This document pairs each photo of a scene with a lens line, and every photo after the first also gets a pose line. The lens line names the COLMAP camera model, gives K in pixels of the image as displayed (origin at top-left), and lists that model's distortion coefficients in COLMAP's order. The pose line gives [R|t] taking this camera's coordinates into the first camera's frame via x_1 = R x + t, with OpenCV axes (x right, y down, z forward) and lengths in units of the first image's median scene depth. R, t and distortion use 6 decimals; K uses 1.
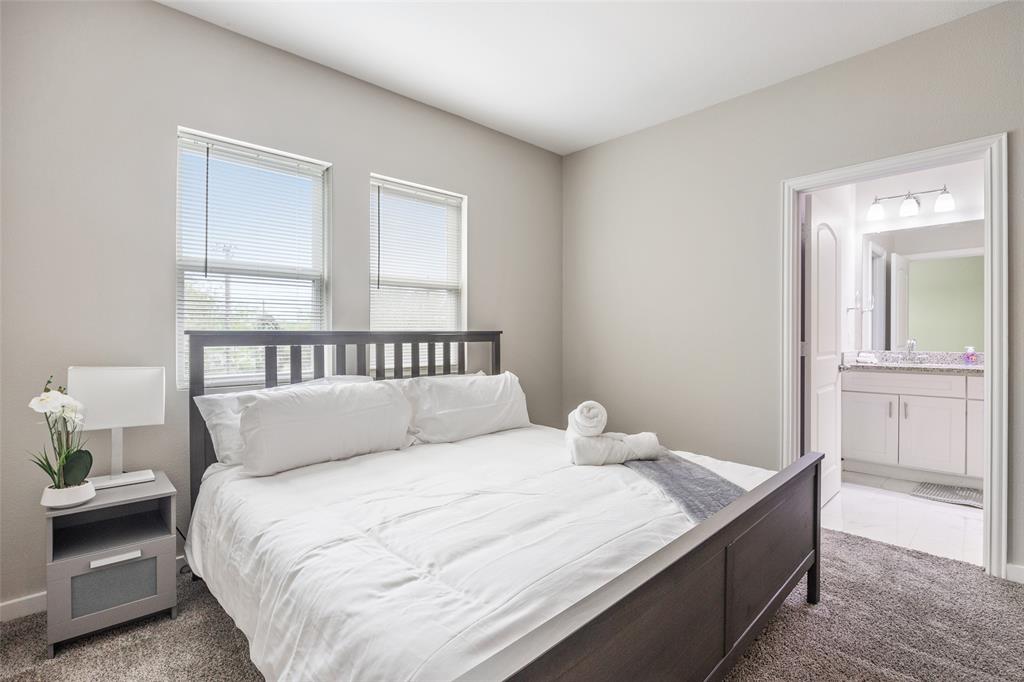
lens RADIAL K [[488.0, 0, 501.2], [0, 488.0, 332.2], [0, 0, 1]] dist [-0.003029, -0.000505]
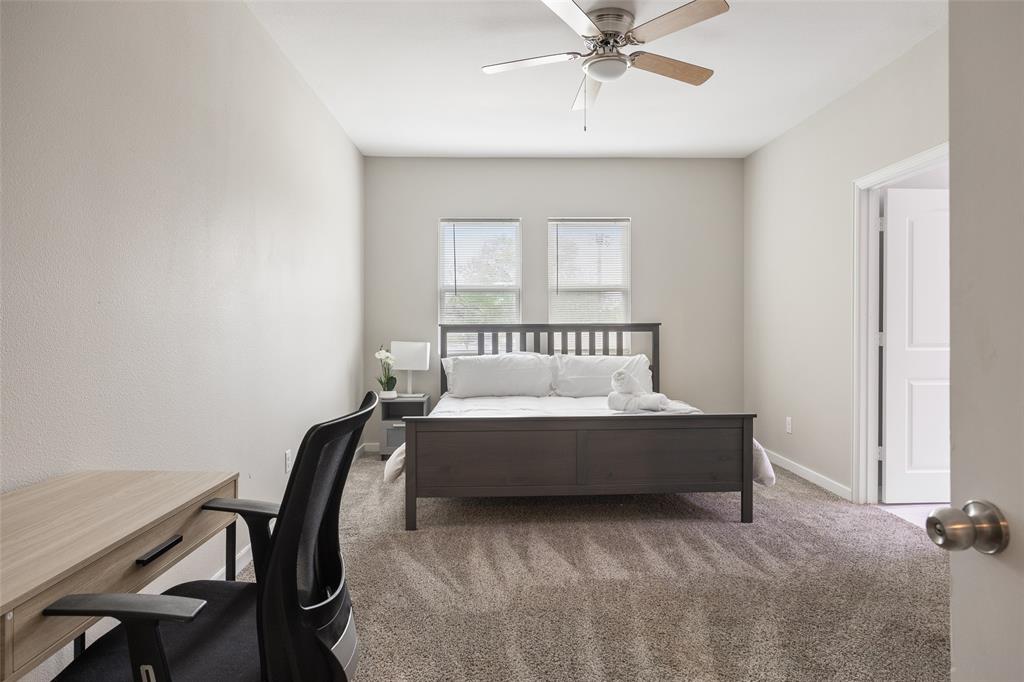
lens RADIAL K [[602.5, 0, 512.3], [0, 602.5, 340.4], [0, 0, 1]] dist [-0.000631, -0.000423]
pose [[0.759134, 0.014589, -0.650771, 0.985230], [0.006310, 0.999537, 0.029769, -0.008091], [0.650904, -0.026705, 0.758691, -0.549963]]
